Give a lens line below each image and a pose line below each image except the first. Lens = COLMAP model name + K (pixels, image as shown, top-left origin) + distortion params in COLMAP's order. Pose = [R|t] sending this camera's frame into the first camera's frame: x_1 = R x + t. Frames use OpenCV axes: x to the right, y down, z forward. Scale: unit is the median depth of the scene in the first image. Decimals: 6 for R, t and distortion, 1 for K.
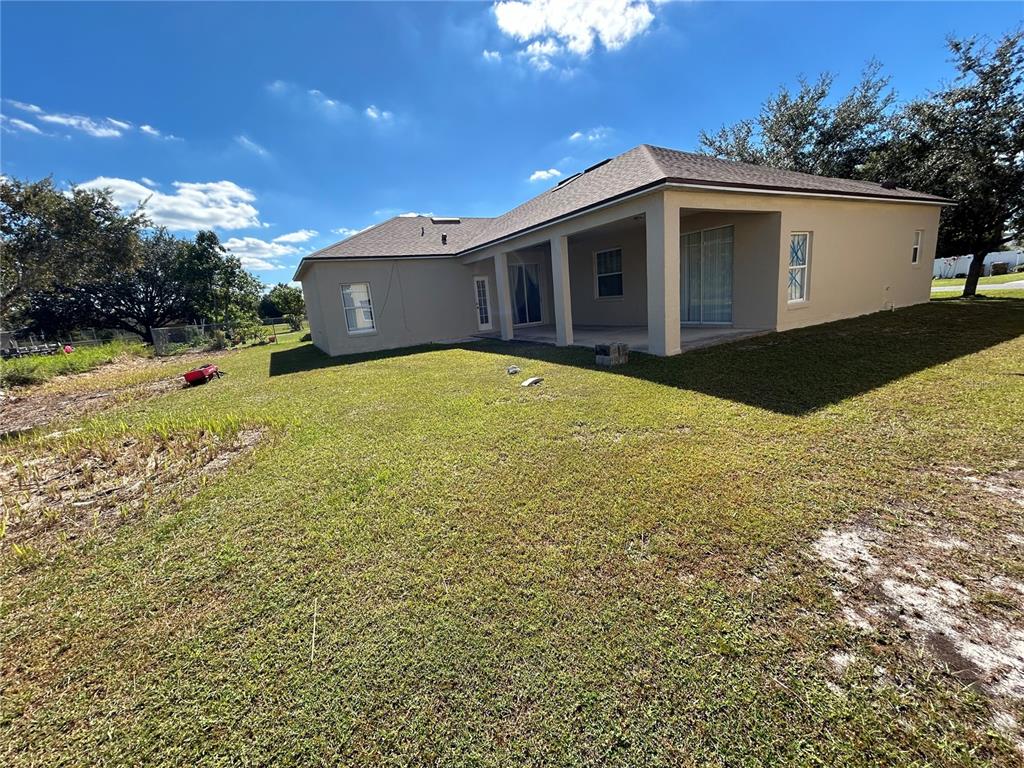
lens RADIAL K [[414.6, 0, 512.0], [0, 414.6, 384.0], [0, 0, 1]] dist [0.004066, 0.001127]
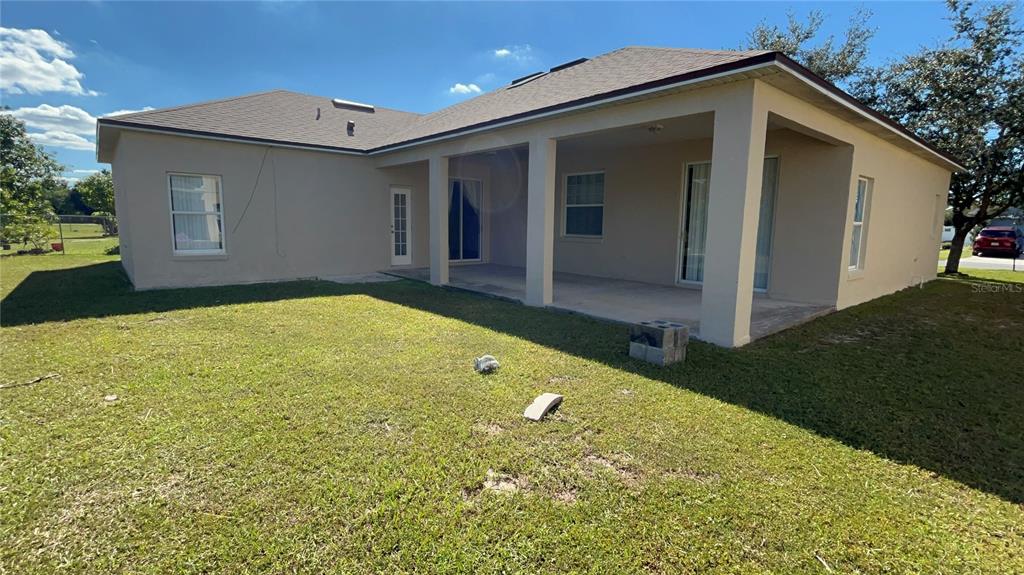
lens RADIAL K [[465.2, 0, 512.0], [0, 465.2, 287.5], [0, 0, 1]] dist [-0.013219, 0.014163]
pose [[0.973578, 0.072469, 0.216552, -0.053885], [-0.056479, 0.995262, -0.079144, -0.045938], [-0.221261, 0.064823, 0.973058, 0.228235]]
